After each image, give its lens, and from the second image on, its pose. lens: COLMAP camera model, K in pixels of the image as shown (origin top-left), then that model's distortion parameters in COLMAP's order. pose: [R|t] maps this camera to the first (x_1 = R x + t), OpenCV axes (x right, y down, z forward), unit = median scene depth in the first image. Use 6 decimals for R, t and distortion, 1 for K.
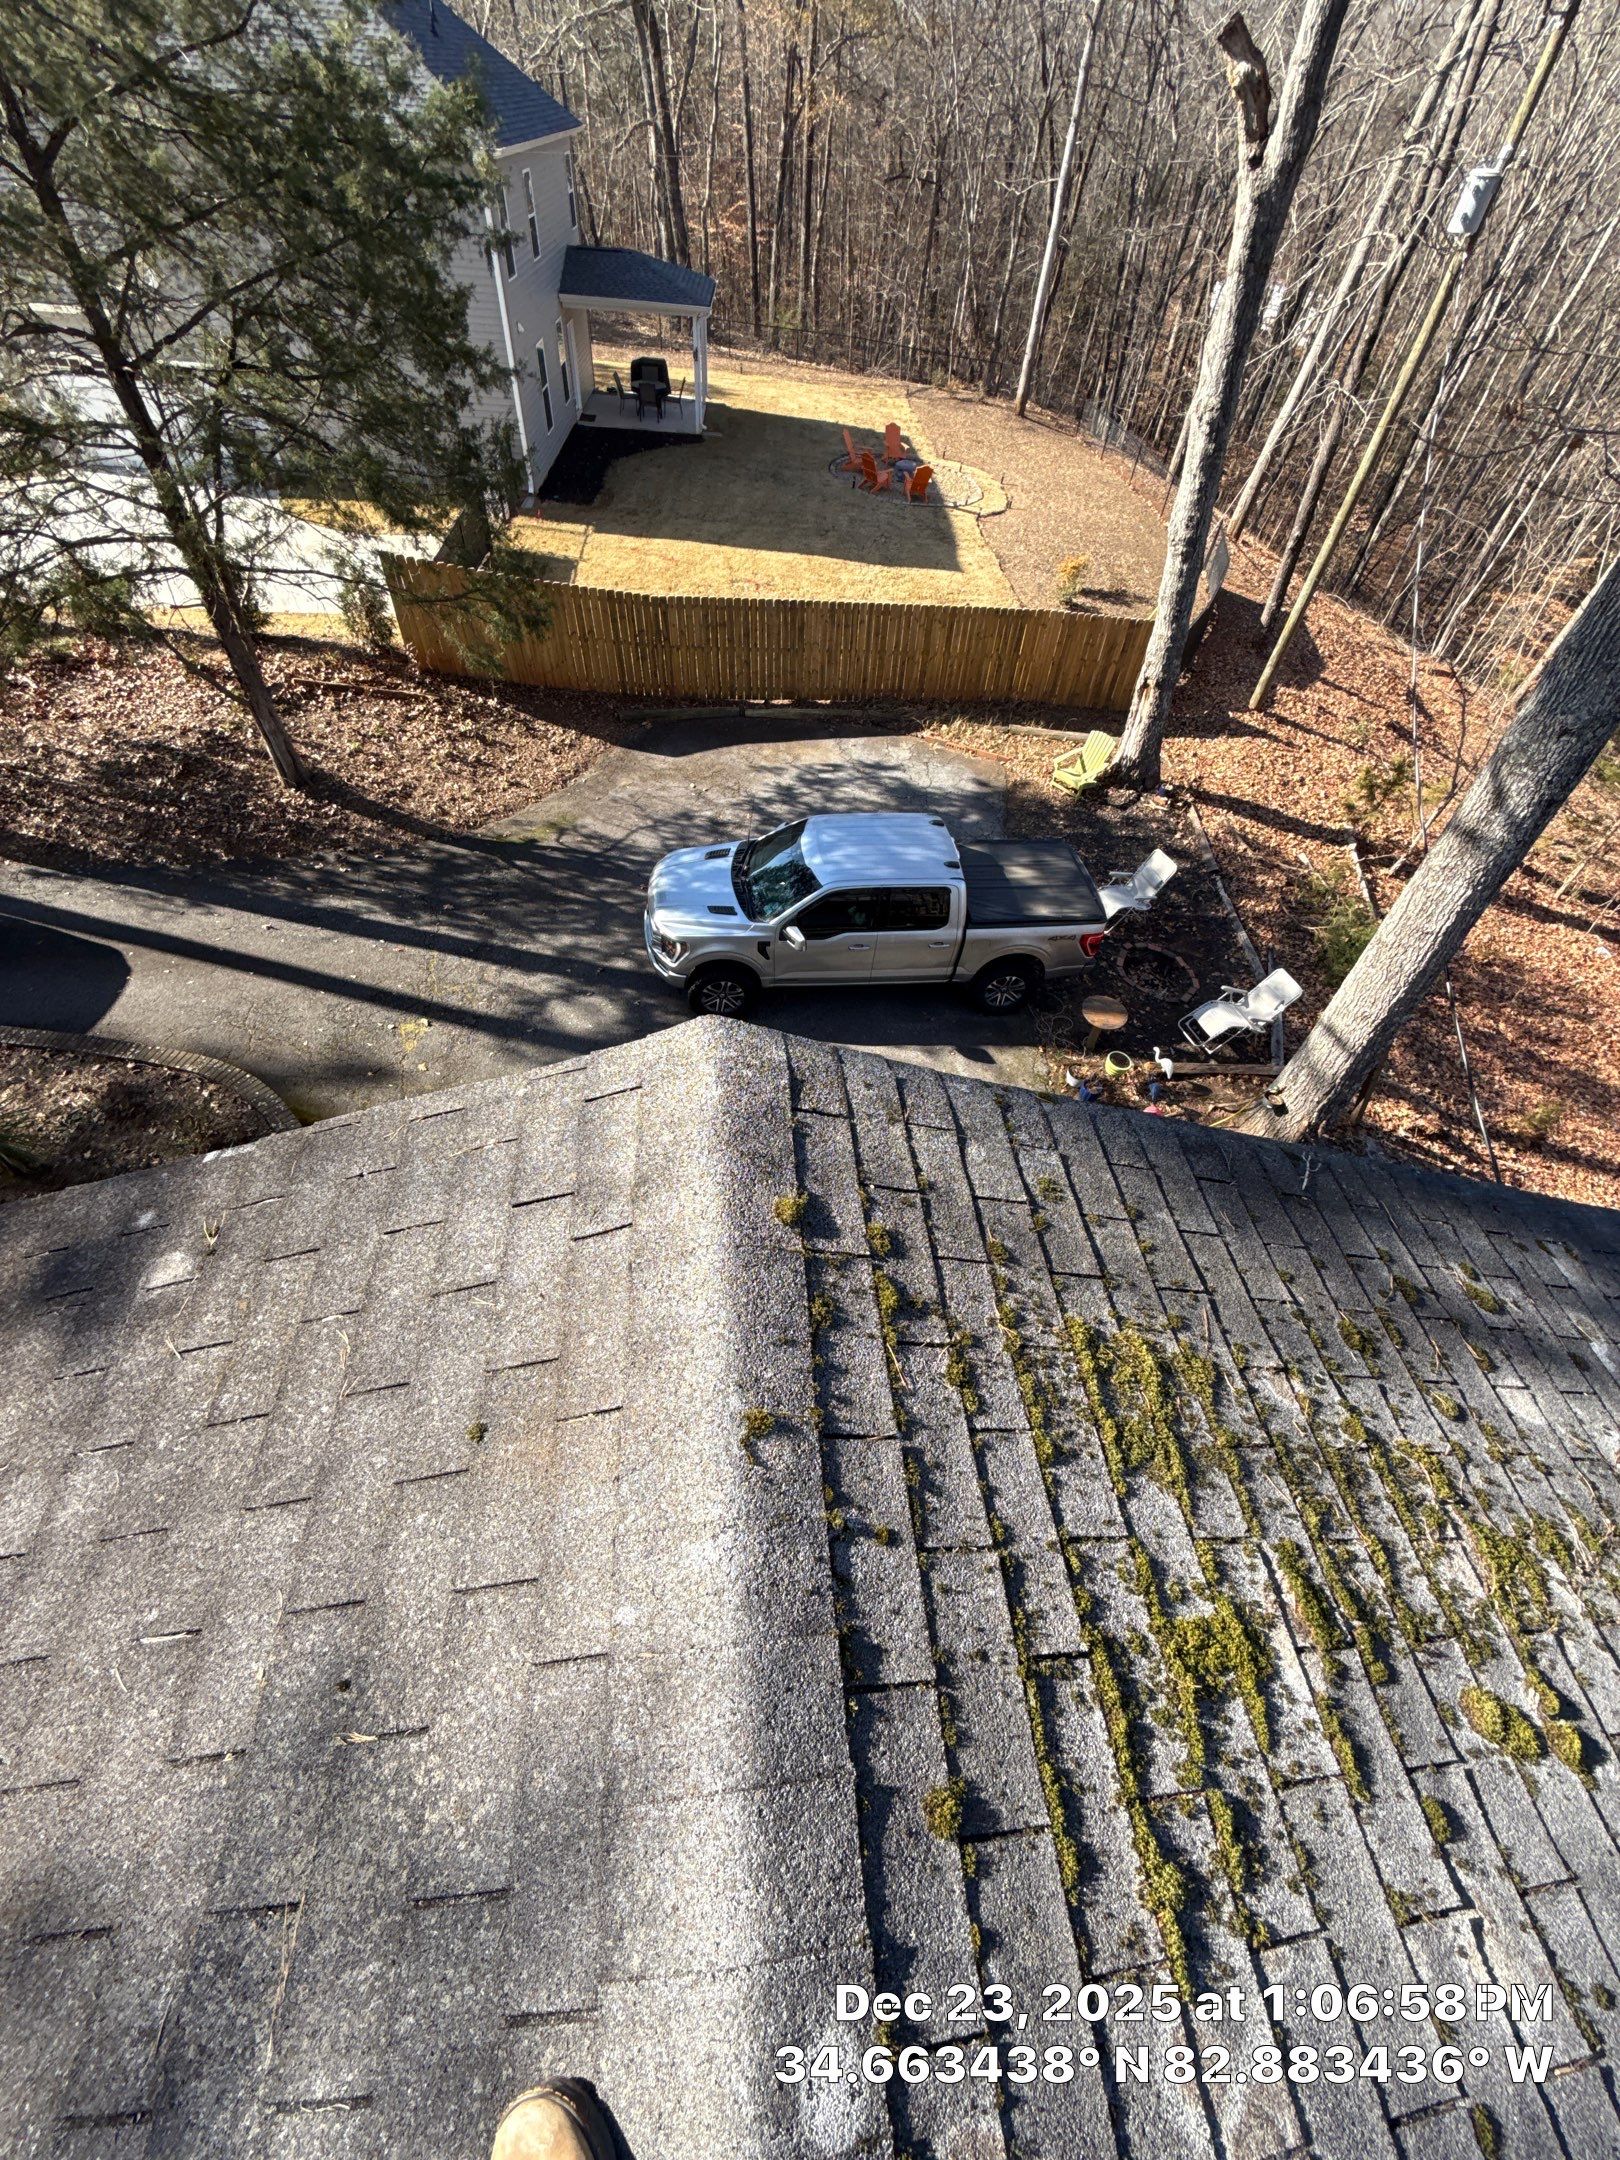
lens RADIAL K [[862.1, 0, 822.2], [0, 862.1, 1079.5], [0, 0, 1]] dist [0.002969, -0.000333]
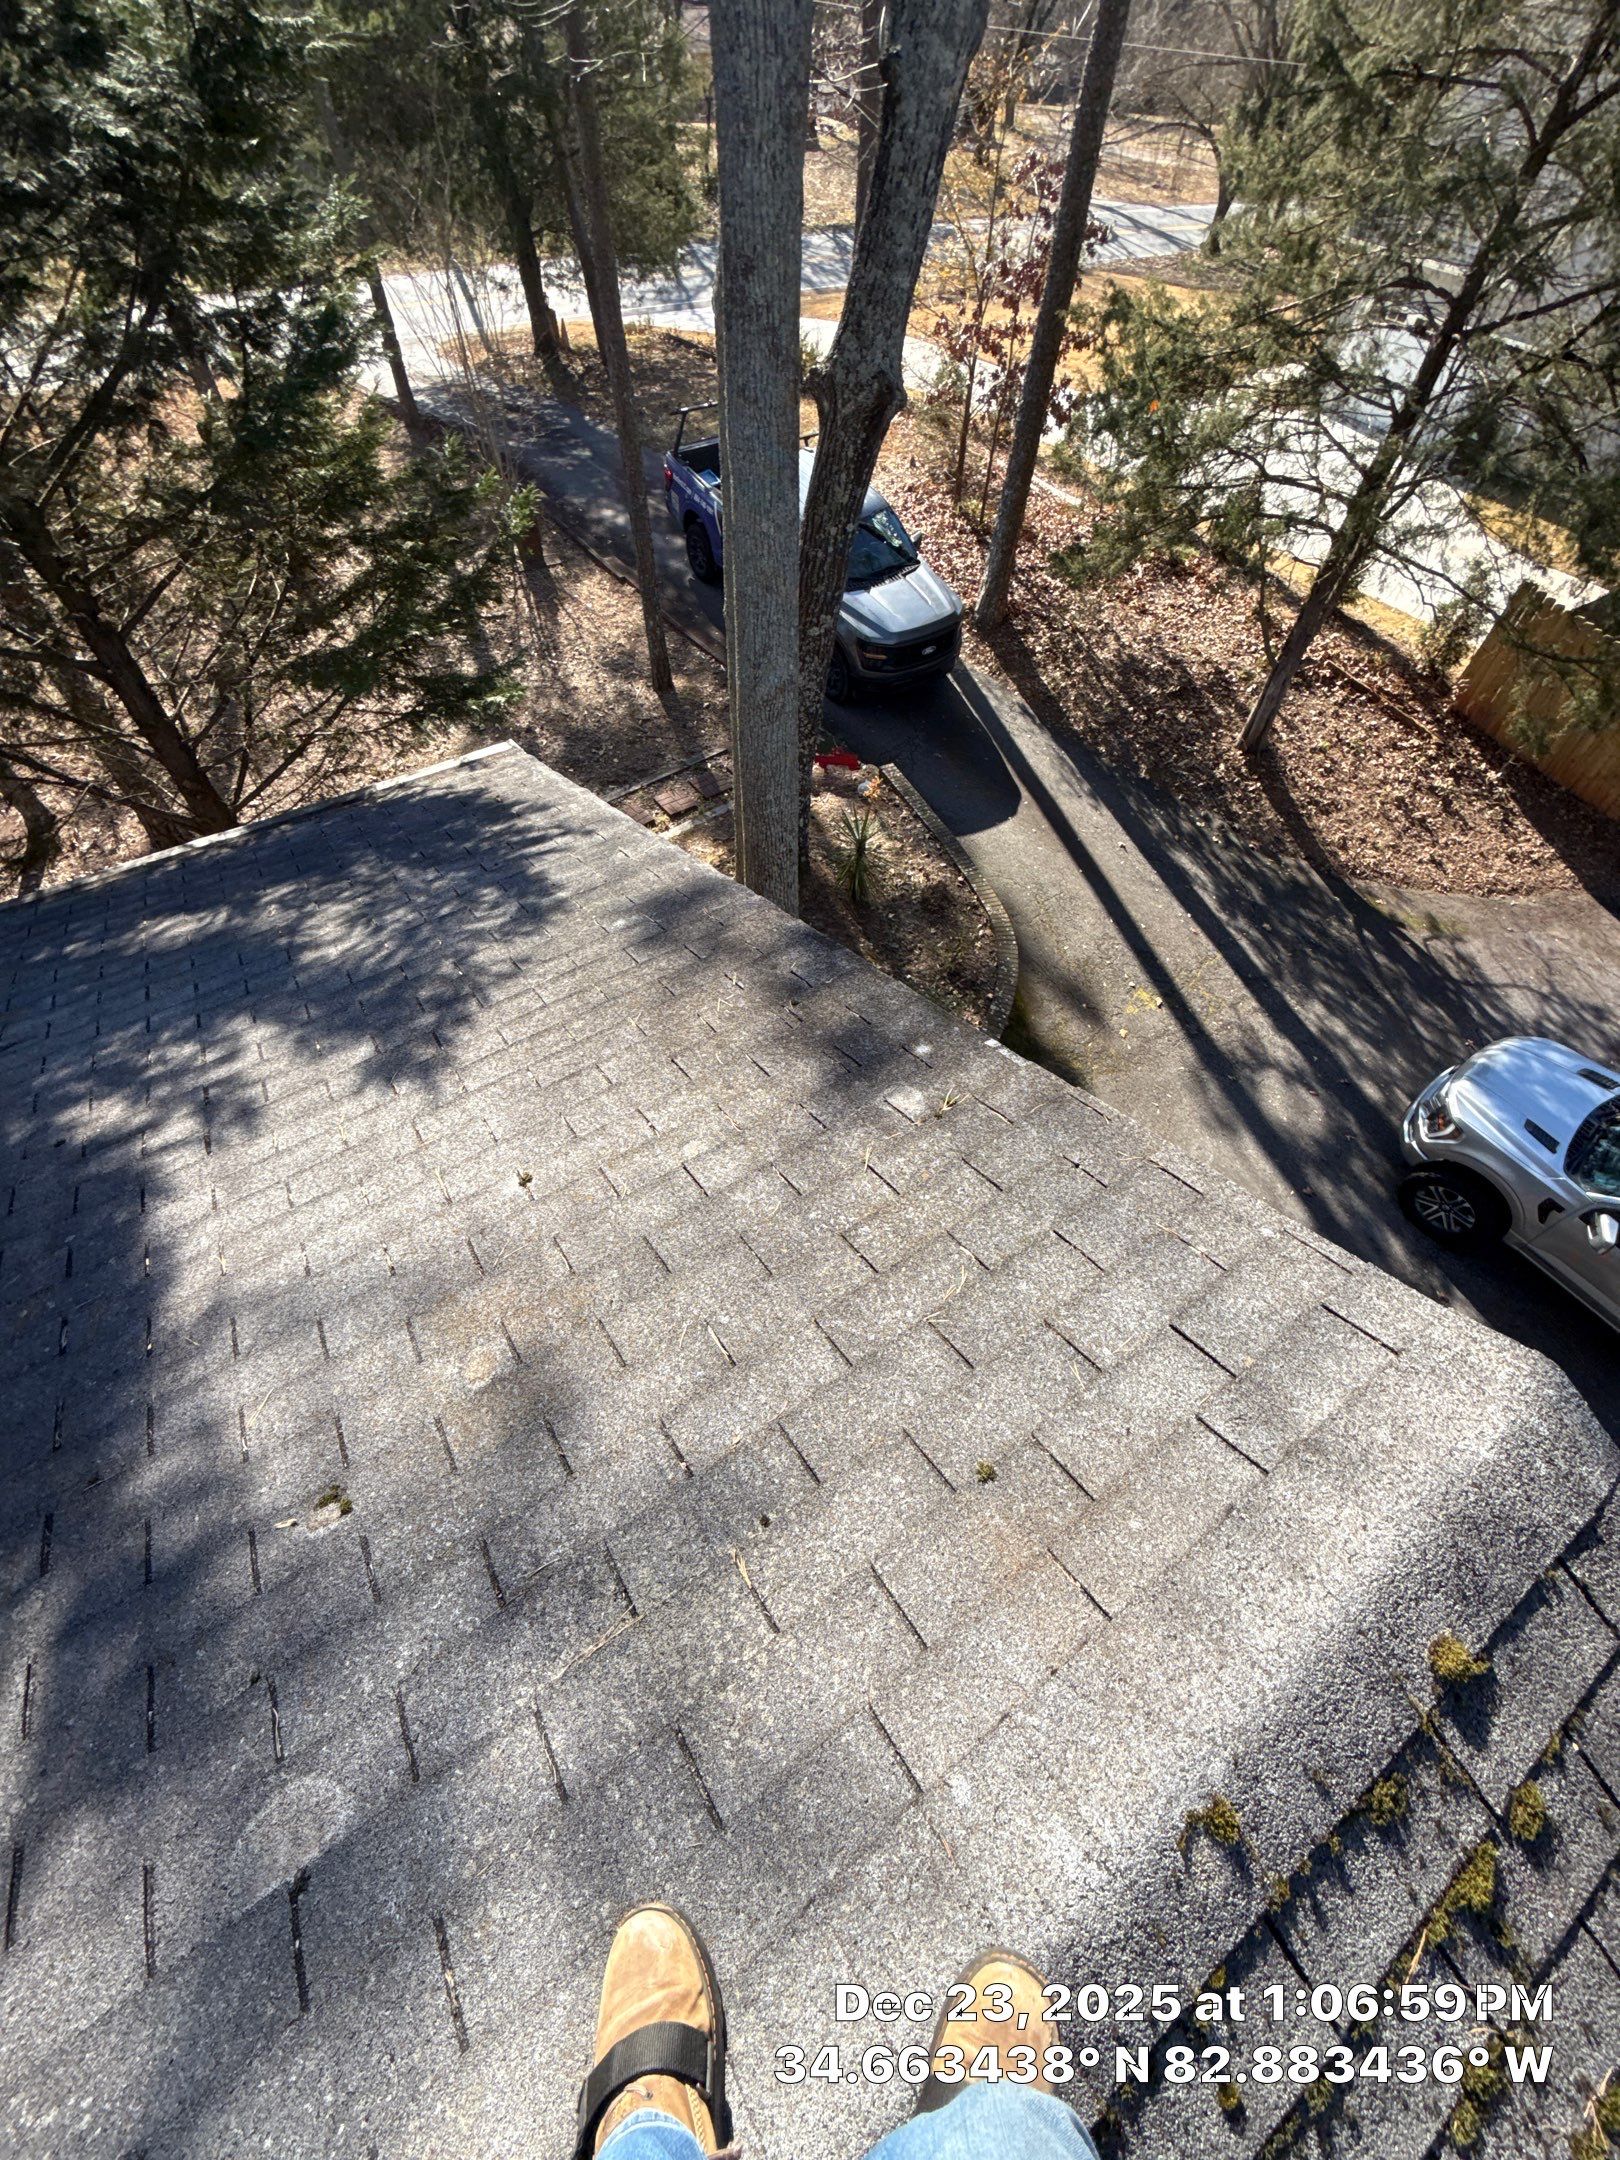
lens RADIAL K [[862.1, 0, 813.9], [0, 862.1, 1083.2], [0, 0, 1]] dist [0.002969, -0.000333]
pose [[0.487560, 0.676017, -0.552528, -0.222735], [-0.663155, 0.698368, 0.269273, -0.025233], [0.567901, 0.235125, 0.788800, 0.021275]]
